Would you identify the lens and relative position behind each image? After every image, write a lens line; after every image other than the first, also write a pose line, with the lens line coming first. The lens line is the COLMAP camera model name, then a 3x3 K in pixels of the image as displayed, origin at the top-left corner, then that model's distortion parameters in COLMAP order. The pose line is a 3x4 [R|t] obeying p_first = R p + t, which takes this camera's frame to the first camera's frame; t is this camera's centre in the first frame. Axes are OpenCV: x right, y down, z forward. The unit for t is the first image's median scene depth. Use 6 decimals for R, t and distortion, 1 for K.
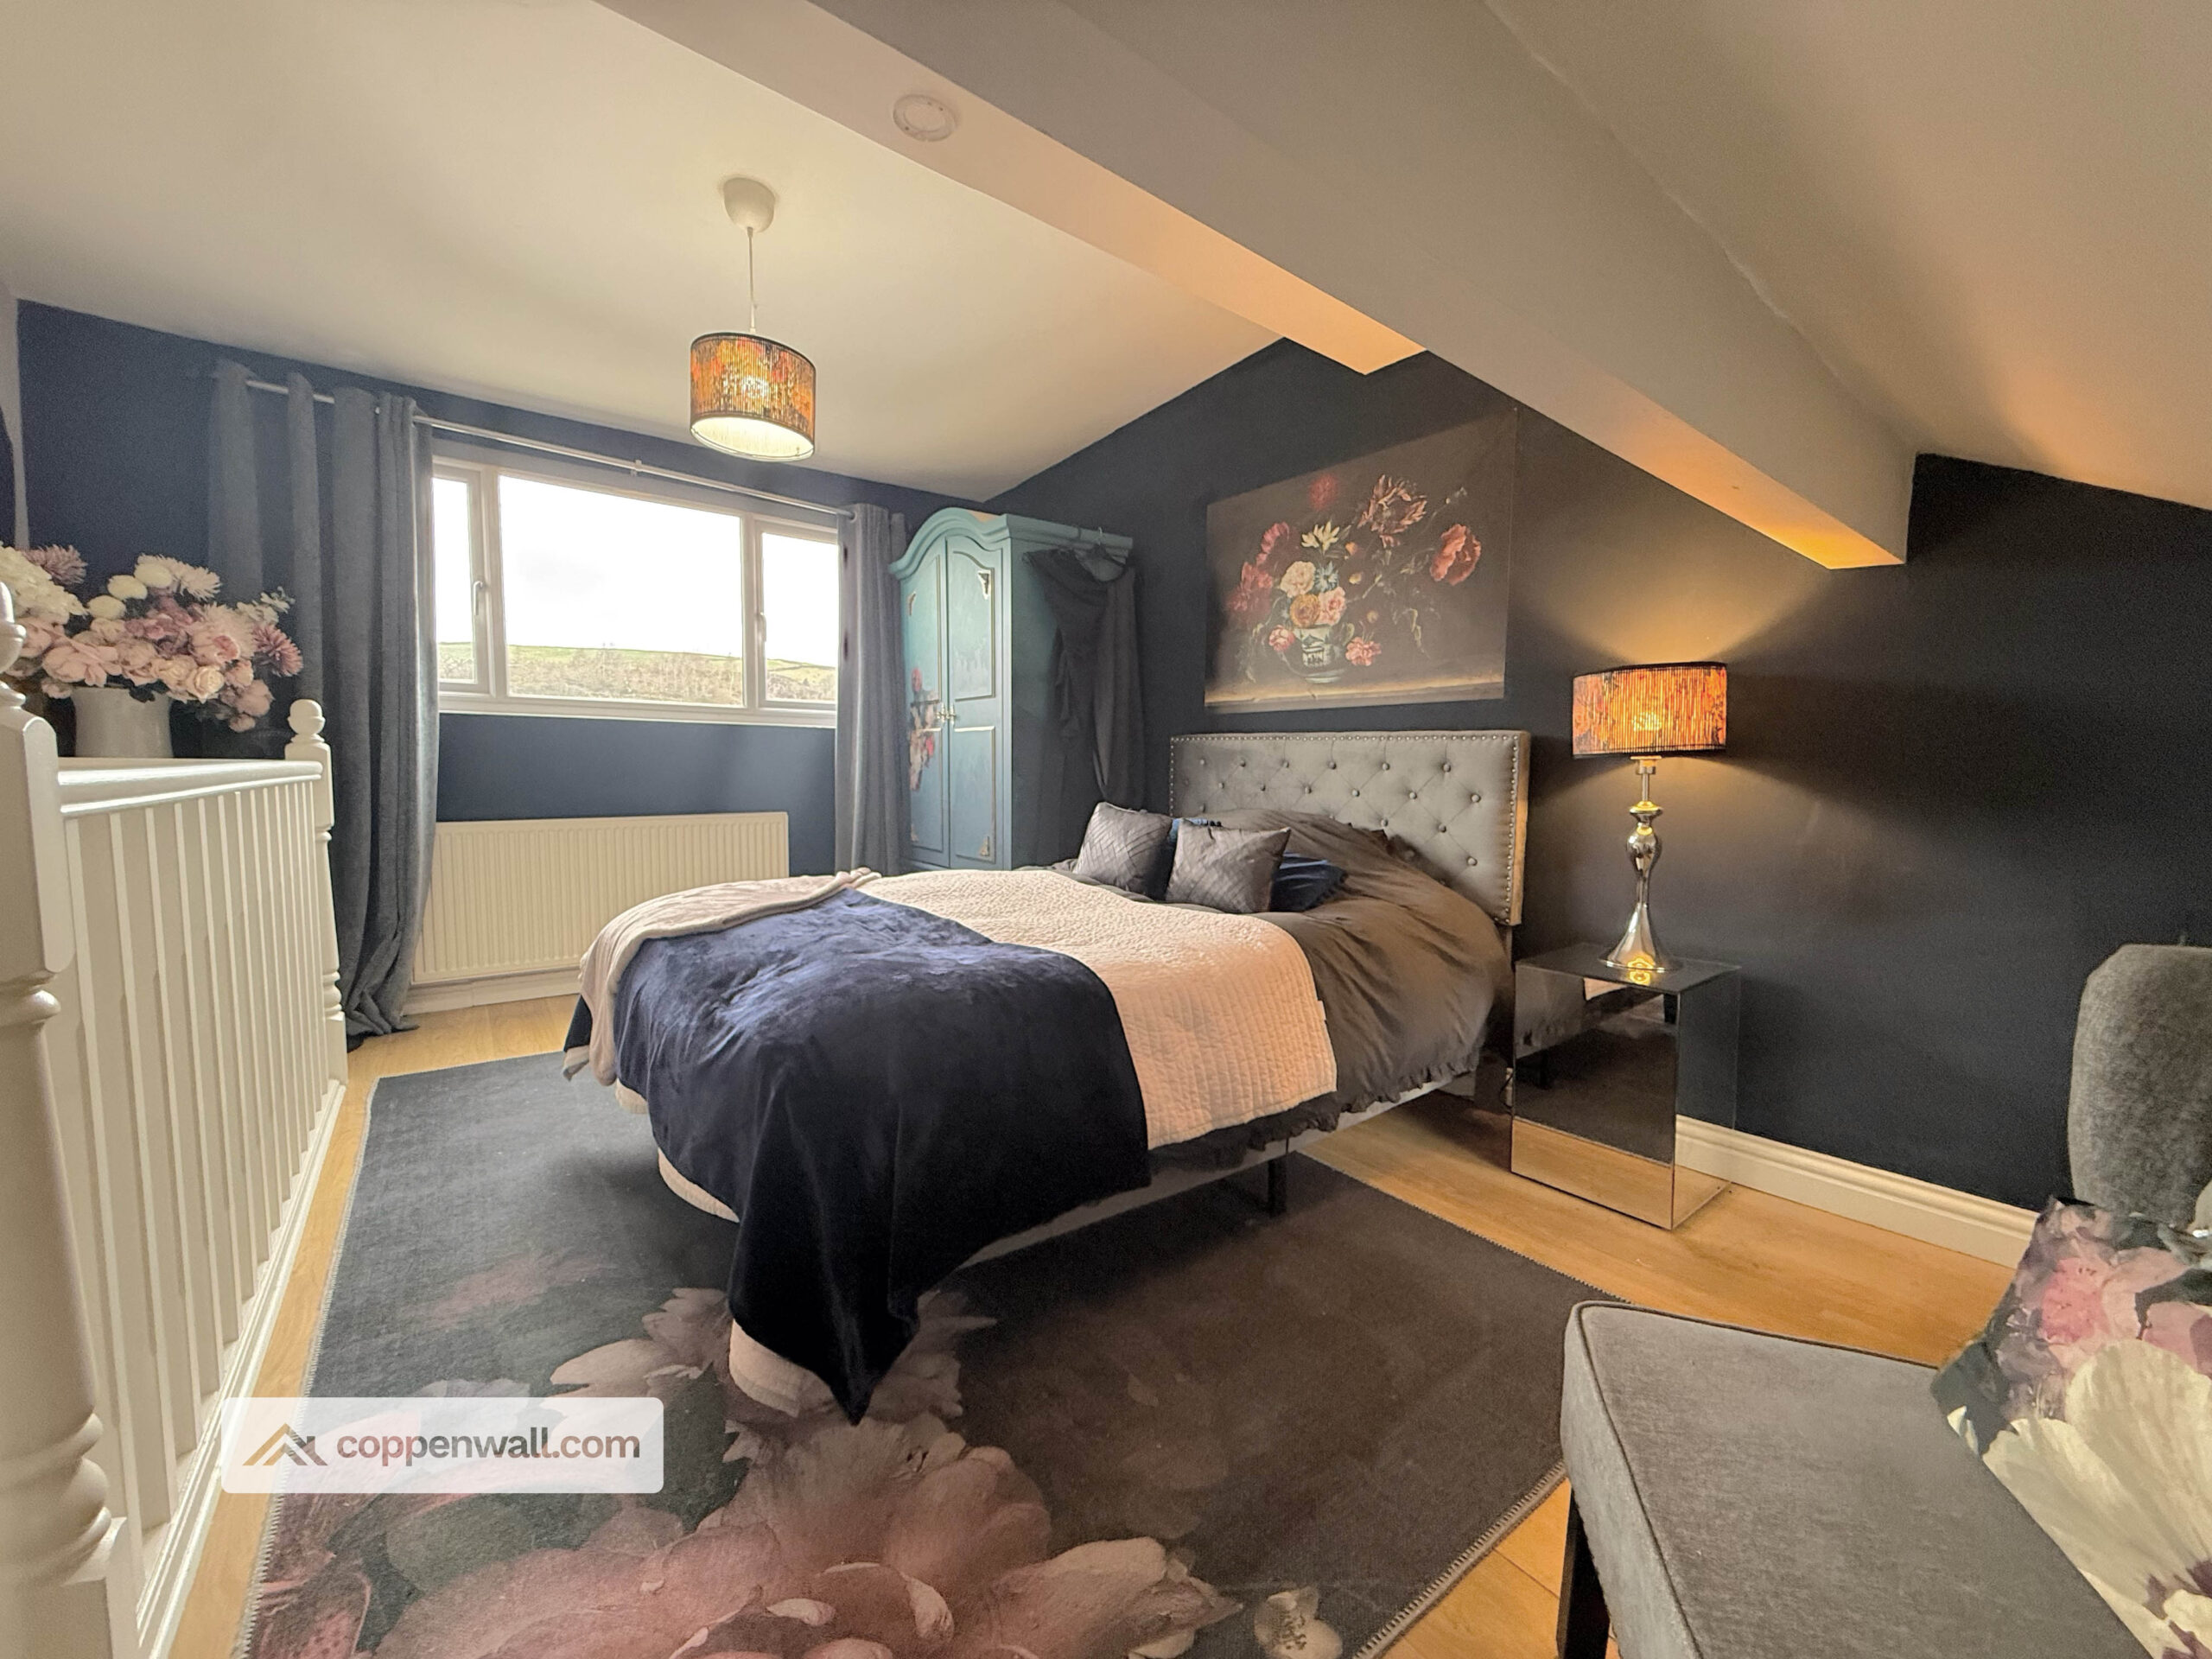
lens RADIAL K [[891.9, 0, 1116.7], [0, 891.9, 832.0], [0, 0, 1]] dist [-0.006973, 0.000219]
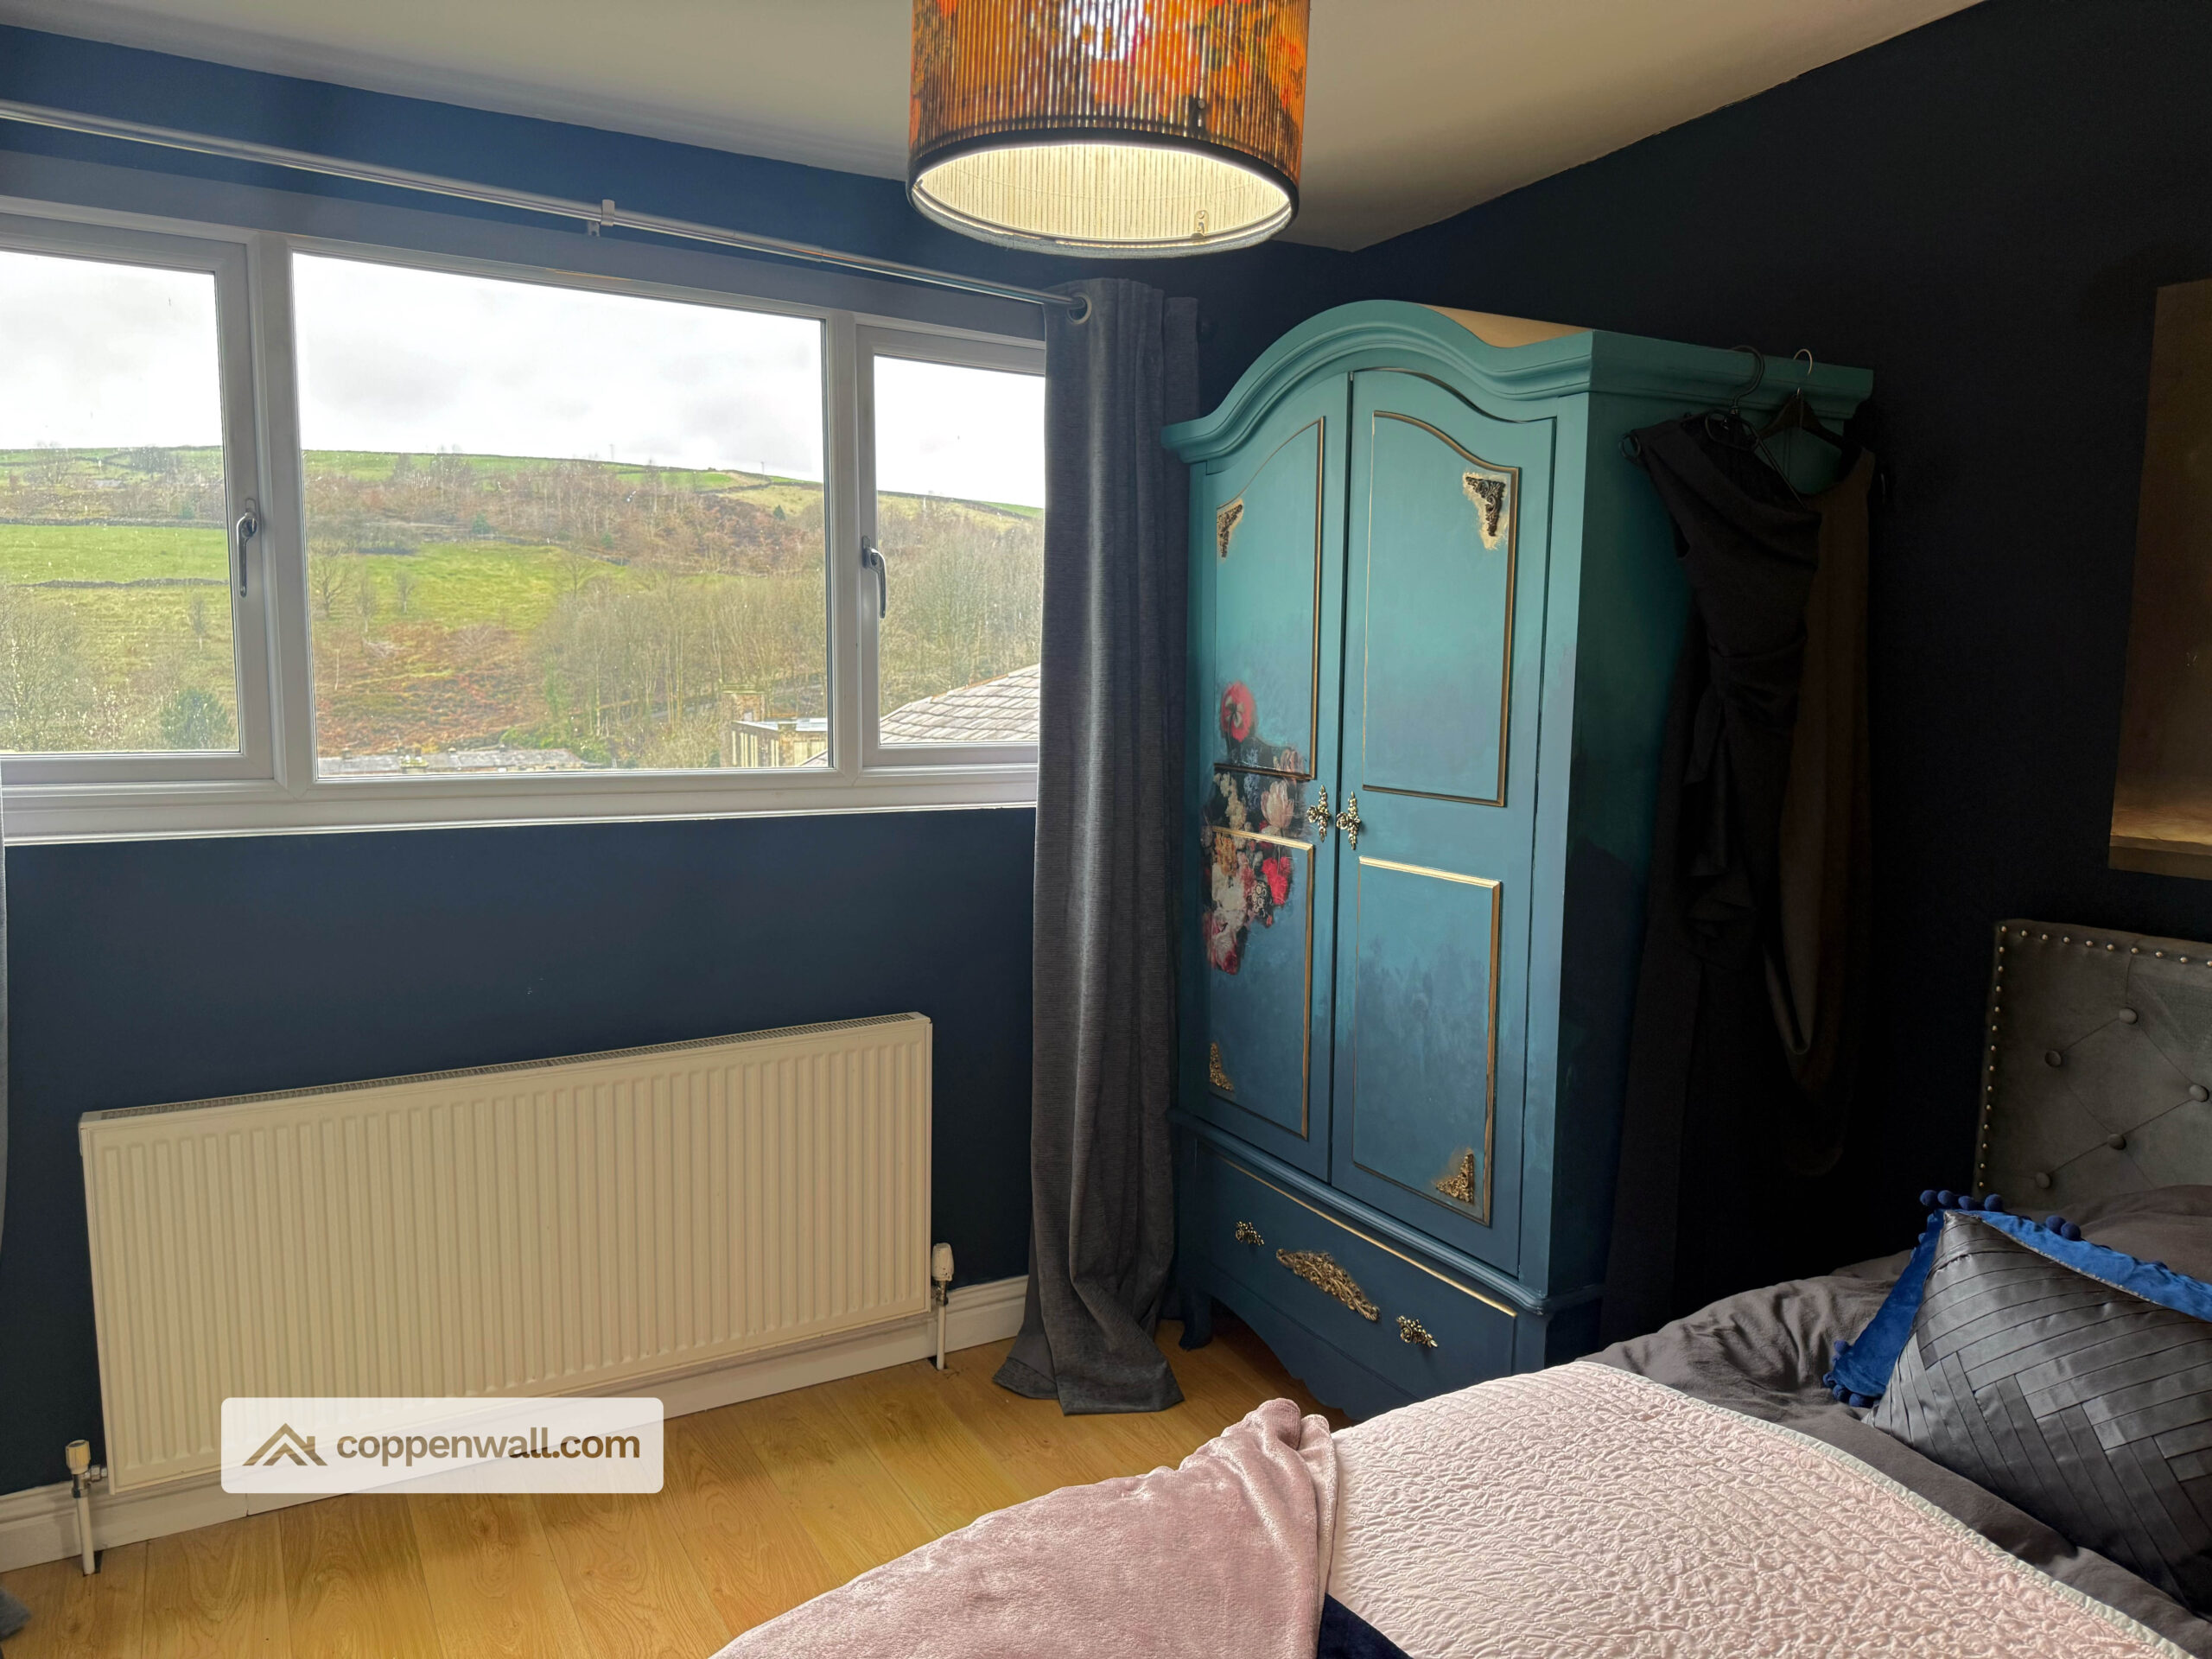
lens RADIAL K [[1584.5, 0, 1116.0], [0, 1584.5, 841.6], [0, 0, 1]] dist [0.051492, -0.070478]
pose [[0.992166, 0.017193, -0.123738, -0.237752], [-0.012068, 0.999042, 0.042056, -0.177142], [0.124342, -0.040234, 0.991423, 0.327495]]
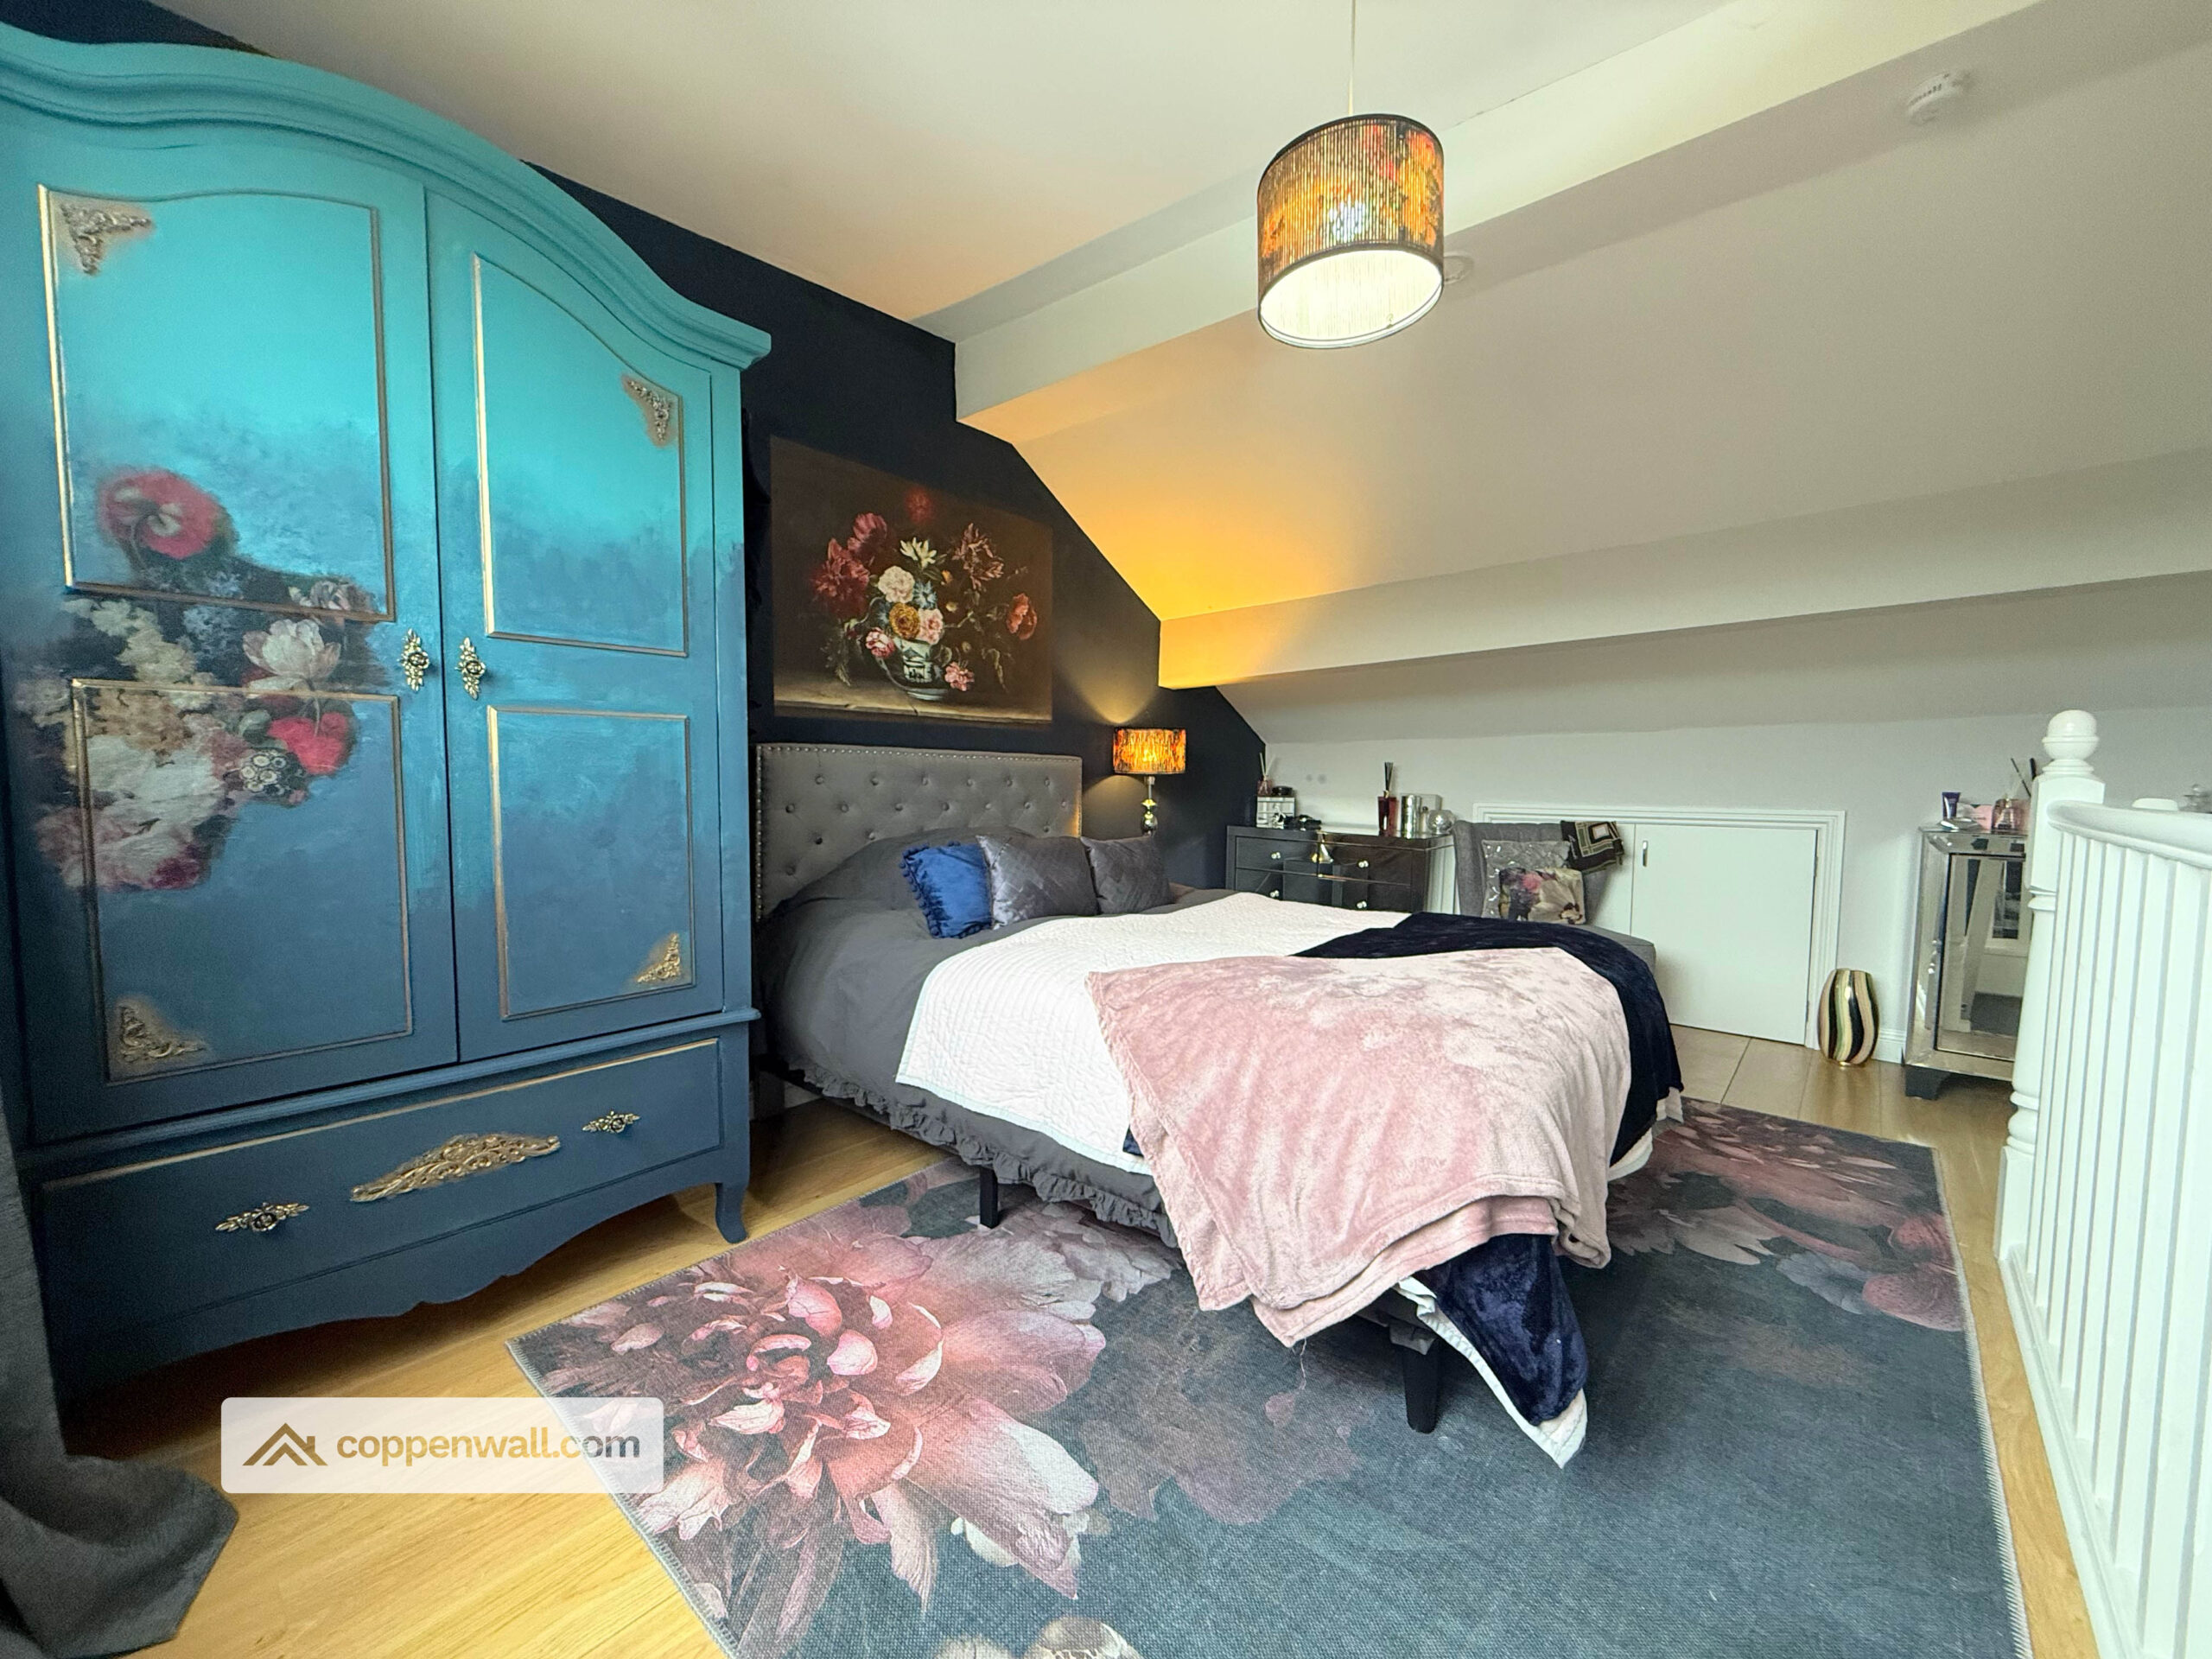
lens RADIAL K [[891.9, 0, 1092.1], [0, 891.9, 831.5], [0, 0, 1]] dist [-0.006973, 0.000219]
pose [[-0.219455, -0.068434, 0.973220, -0.737946], [0.073299, 0.993561, 0.086392, -0.087194], [-0.972865, 0.090295, -0.213026, 0.974791]]
